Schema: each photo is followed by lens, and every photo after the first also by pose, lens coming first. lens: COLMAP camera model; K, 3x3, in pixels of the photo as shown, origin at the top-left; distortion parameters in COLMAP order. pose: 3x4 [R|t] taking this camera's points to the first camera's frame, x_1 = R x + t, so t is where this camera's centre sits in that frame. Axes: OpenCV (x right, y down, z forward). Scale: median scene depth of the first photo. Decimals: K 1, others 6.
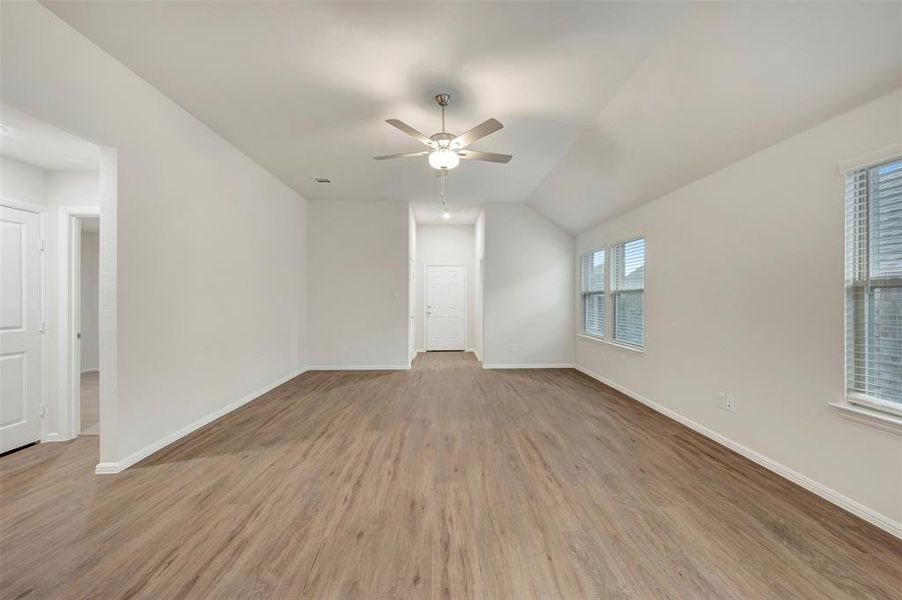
lens RADIAL K [[357.8, 0, 456.0], [0, 357.8, 296.6], [0, 0, 1]] dist [0.000910, -0.000321]
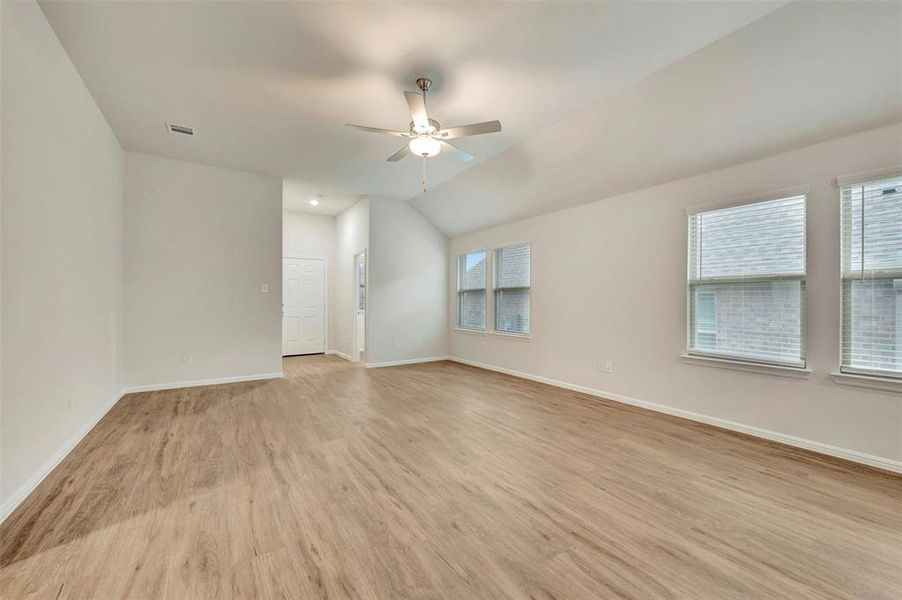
lens RADIAL K [[357.8, 0, 455.5], [0, 357.8, 303.9], [0, 0, 1]] dist [0.000910, -0.000321]
pose [[0.849704, -0.000925, 0.527259, -0.481436], [-0.004635, 0.999947, 0.009222, 0.038958], [-0.527240, -0.010280, 0.849654, 0.119369]]
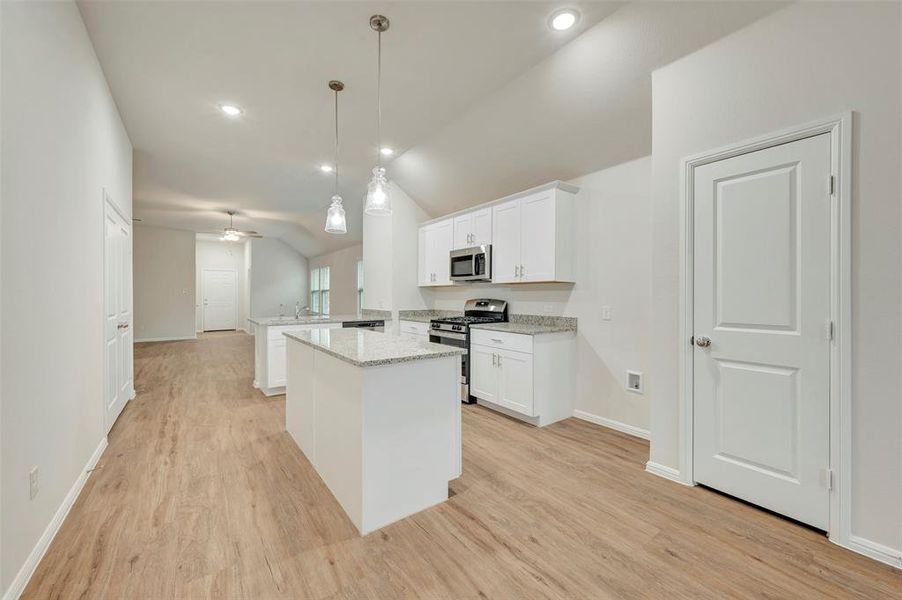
lens RADIAL K [[357.8, 0, 456.2], [0, 357.8, 297.0], [0, 0, 1]] dist [0.000910, -0.000321]
pose [[0.828950, -0.002193, 0.559319, -0.131820], [-0.002902, 0.999962, 0.008221, 0.011106], [-0.559316, -0.008438, 0.828912, -1.915608]]
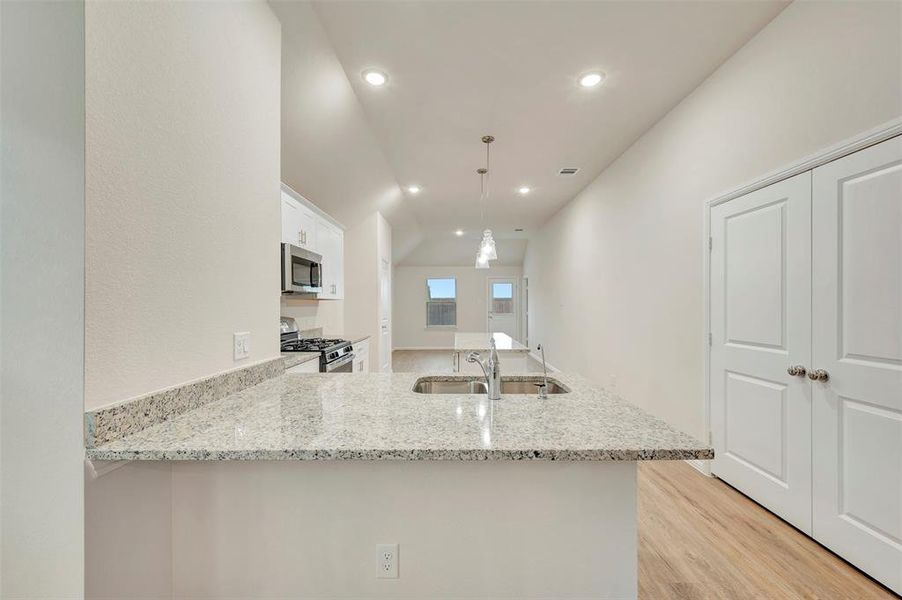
lens RADIAL K [[357.8, 0, 454.7], [0, 357.8, 303.7], [0, 0, 1]] dist [0.000910, -0.000321]
pose [[-0.998982, 0.000824, 0.045111, 0.200934], [0.000476, 0.999970, -0.007718, -0.000774], [-0.045116, -0.007689, -0.998952, 0.276389]]
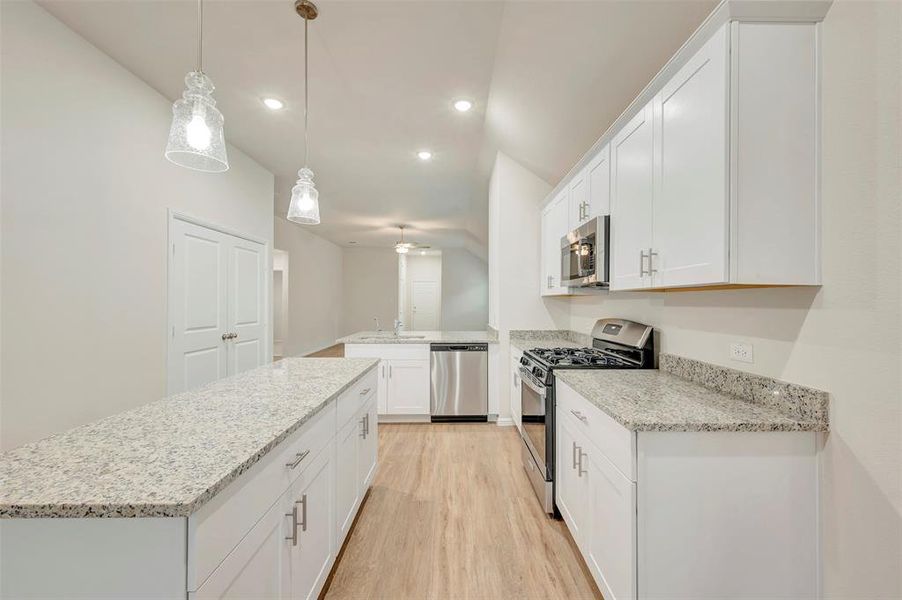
lens RADIAL K [[357.8, 0, 455.4], [0, 357.8, 299.8], [0, 0, 1]] dist [0.000910, -0.000321]
pose [[0.999378, 0.002071, -0.035207, 0.450747], [-0.002139, 0.999996, -0.001911, -0.010100], [0.035203, 0.001985, 0.999378, -1.573508]]
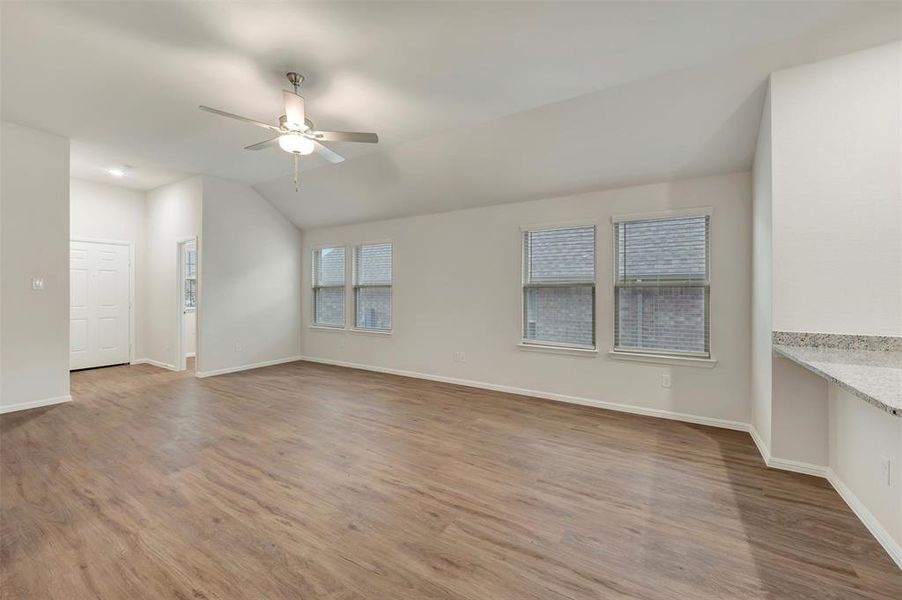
lens RADIAL K [[357.8, 0, 453.6], [0, 357.8, 297.0], [0, 0, 1]] dist [0.000910, -0.000321]
pose [[0.558205, -0.011148, 0.829629, -0.584242], [-0.004648, 0.999852, 0.016562, 0.000577], [-0.829690, -0.013101, 0.558070, 0.131500]]
